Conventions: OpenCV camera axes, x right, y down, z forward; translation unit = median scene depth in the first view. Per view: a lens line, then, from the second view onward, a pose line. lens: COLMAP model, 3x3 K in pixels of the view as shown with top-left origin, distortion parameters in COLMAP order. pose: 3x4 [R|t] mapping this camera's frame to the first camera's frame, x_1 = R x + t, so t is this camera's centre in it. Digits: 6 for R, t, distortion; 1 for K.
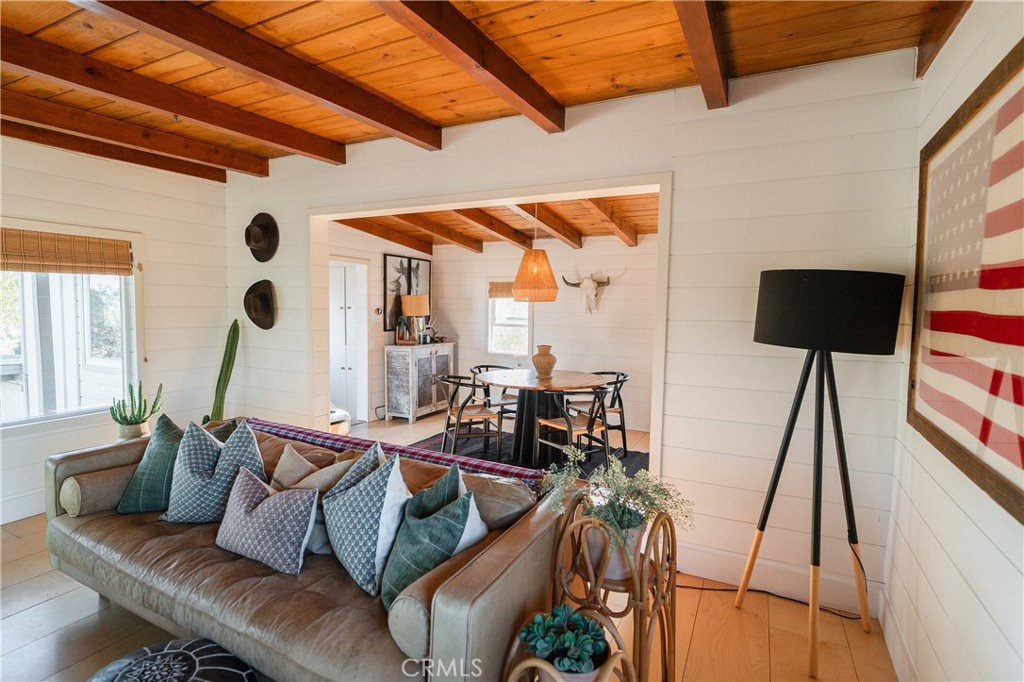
lens RADIAL K [[493.2, 0, 513.2], [0, 493.2, 344.0], [0, 0, 1]] dist [-0.015504, 0.004615]
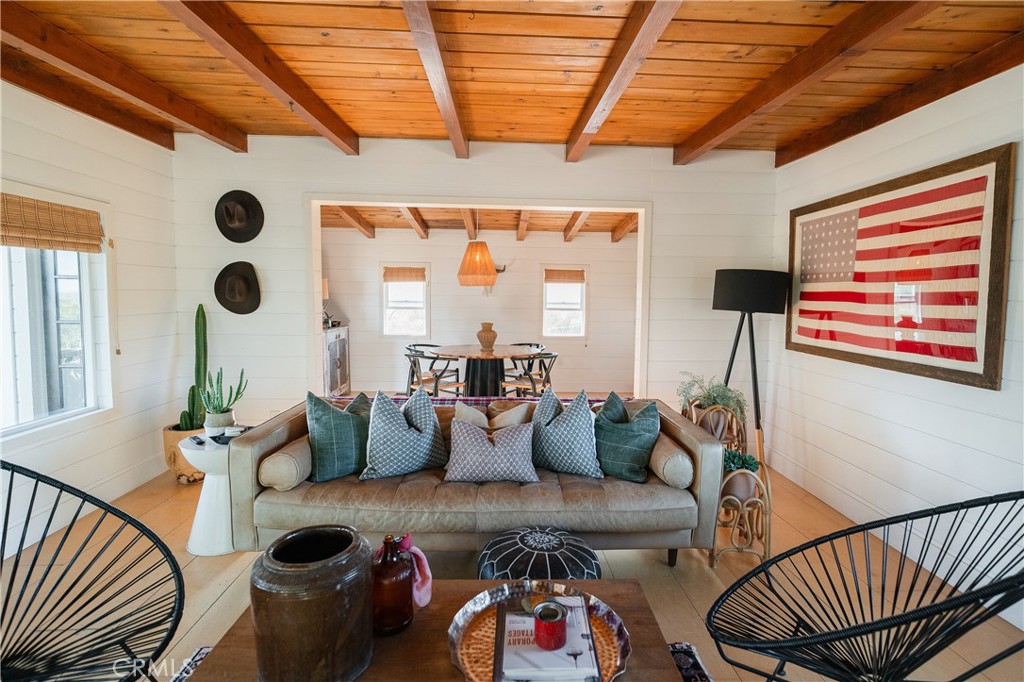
lens RADIAL K [[493.2, 0, 521.0], [0, 493.2, 336.0], [0, 0, 1]] dist [-0.015504, 0.004615]
pose [[0.868216, -0.047211, 0.493936, -0.444652], [0.039359, 0.998879, 0.026291, 0.007075], [-0.494624, -0.003386, 0.869101, -0.074688]]
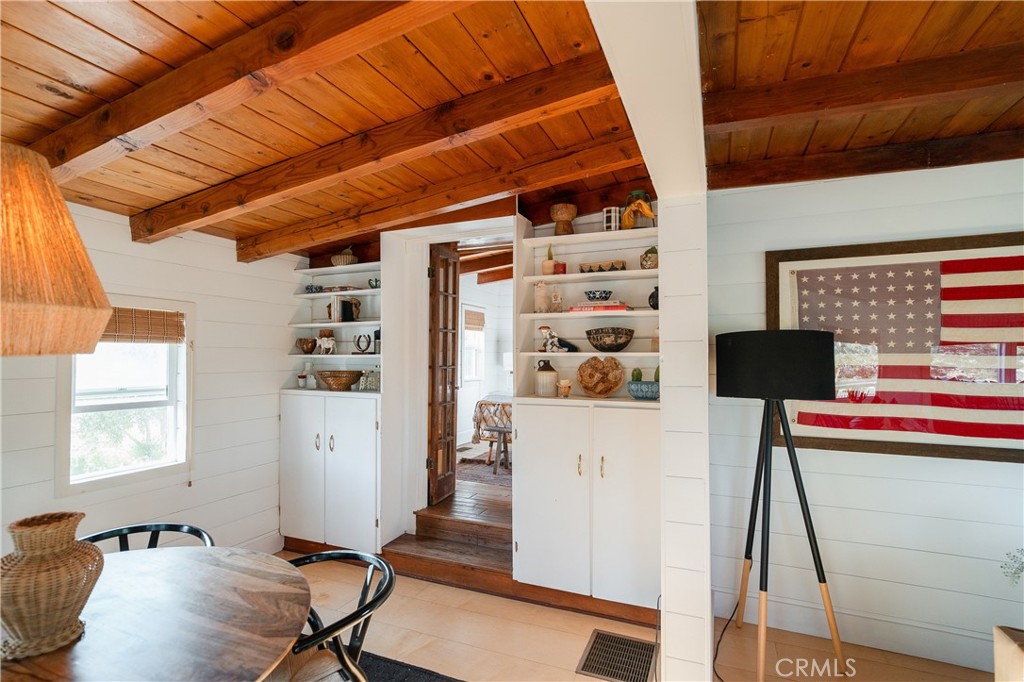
lens RADIAL K [[493.2, 0, 504.9], [0, 493.2, 348.7], [0, 0, 1]] dist [-0.015504, 0.004615]
pose [[-0.068938, 0.001623, 0.997620, -0.212318], [0.073037, 0.997323, 0.003424, -0.069711], [-0.994944, 0.073099, -0.068873, 0.750430]]
